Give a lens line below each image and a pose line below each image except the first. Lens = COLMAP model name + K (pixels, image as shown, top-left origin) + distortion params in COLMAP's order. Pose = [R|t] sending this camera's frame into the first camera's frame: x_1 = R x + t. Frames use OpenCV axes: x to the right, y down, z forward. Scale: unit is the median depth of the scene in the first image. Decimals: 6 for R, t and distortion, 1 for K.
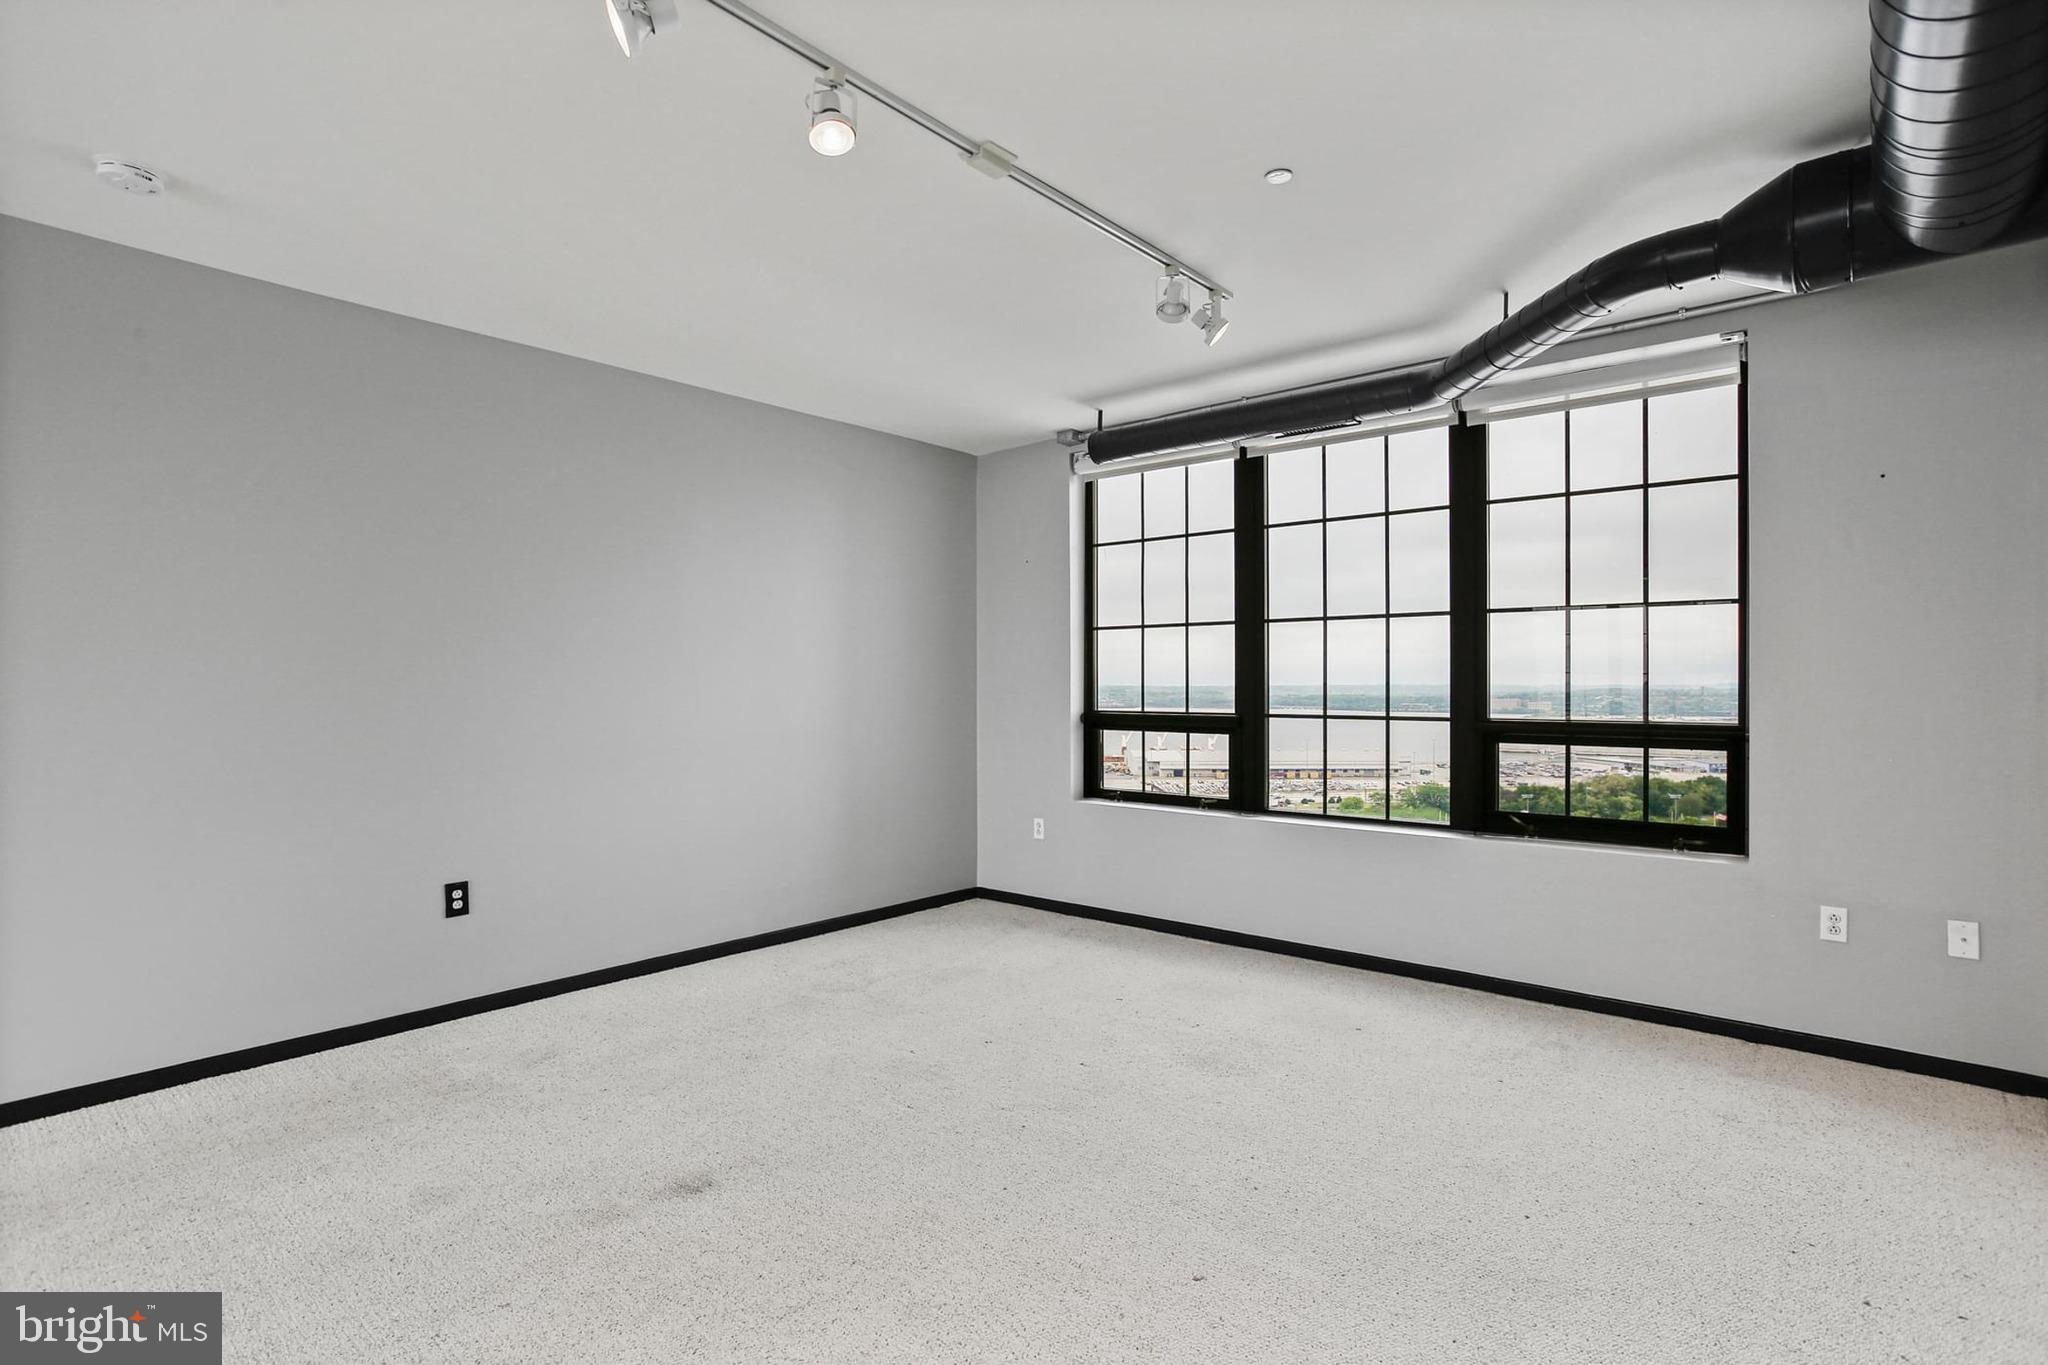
lens RADIAL K [[1022.9, 0, 1024.0], [0, 1022.9, 682.5], [0, 0, 1]] dist [-0.000037, 0.000037]
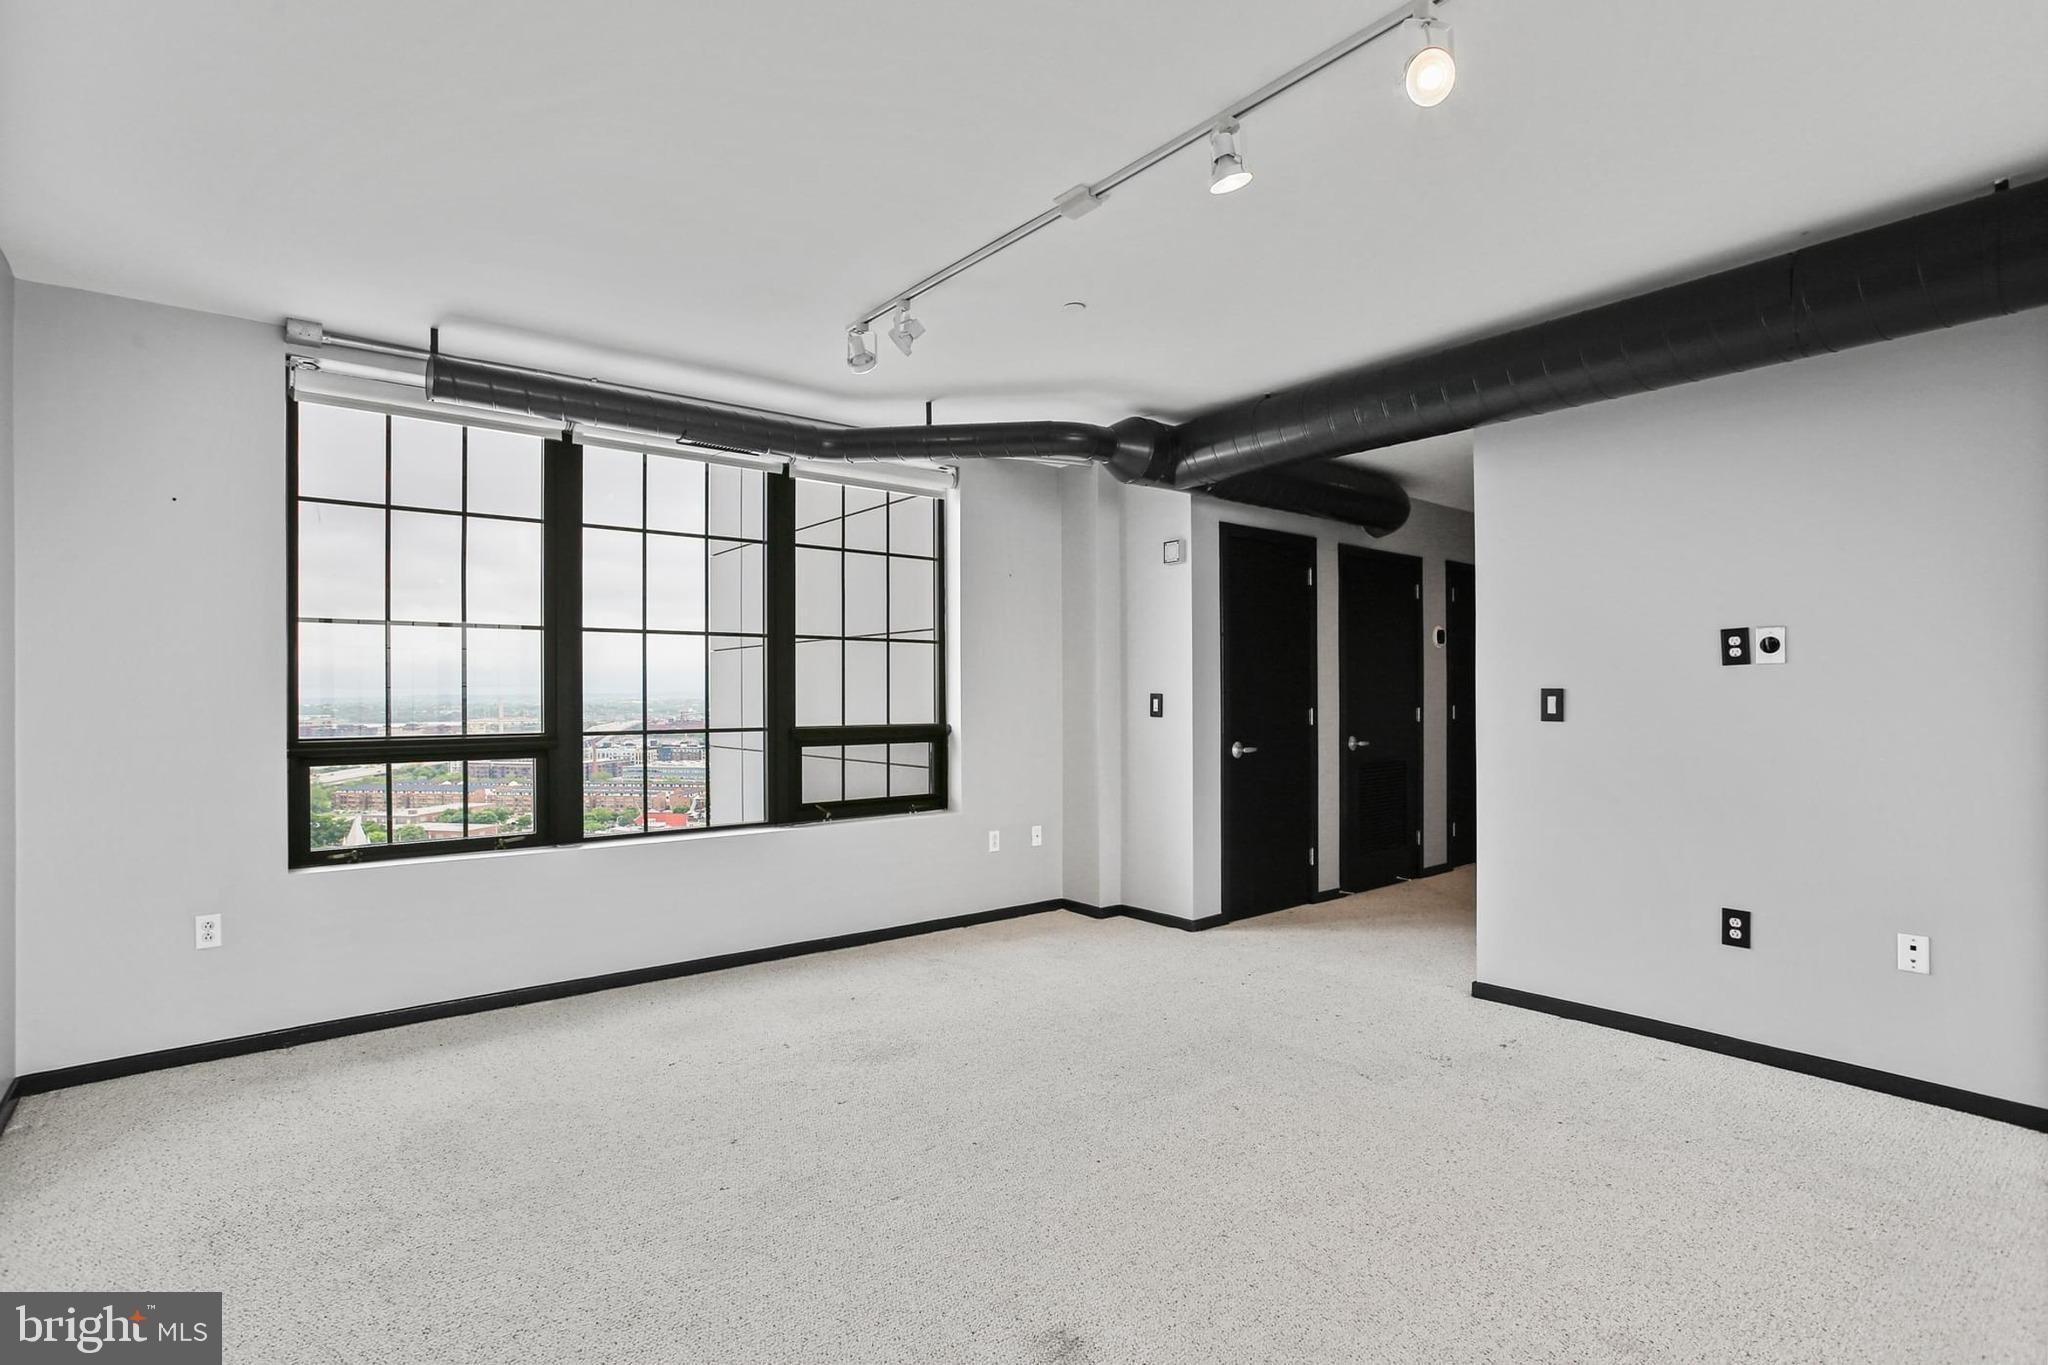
lens RADIAL K [[1004.9, 0, 1000.9], [0, 1004.9, 698.5], [0, 0, 1]] dist [-0.051853, 0.000188]
pose [[0.177828, -0.001988, 0.984060, -0.563737], [0.003262, 0.999994, 0.001430, 0.001136], [-0.984056, 0.002956, 0.177833, 0.483618]]
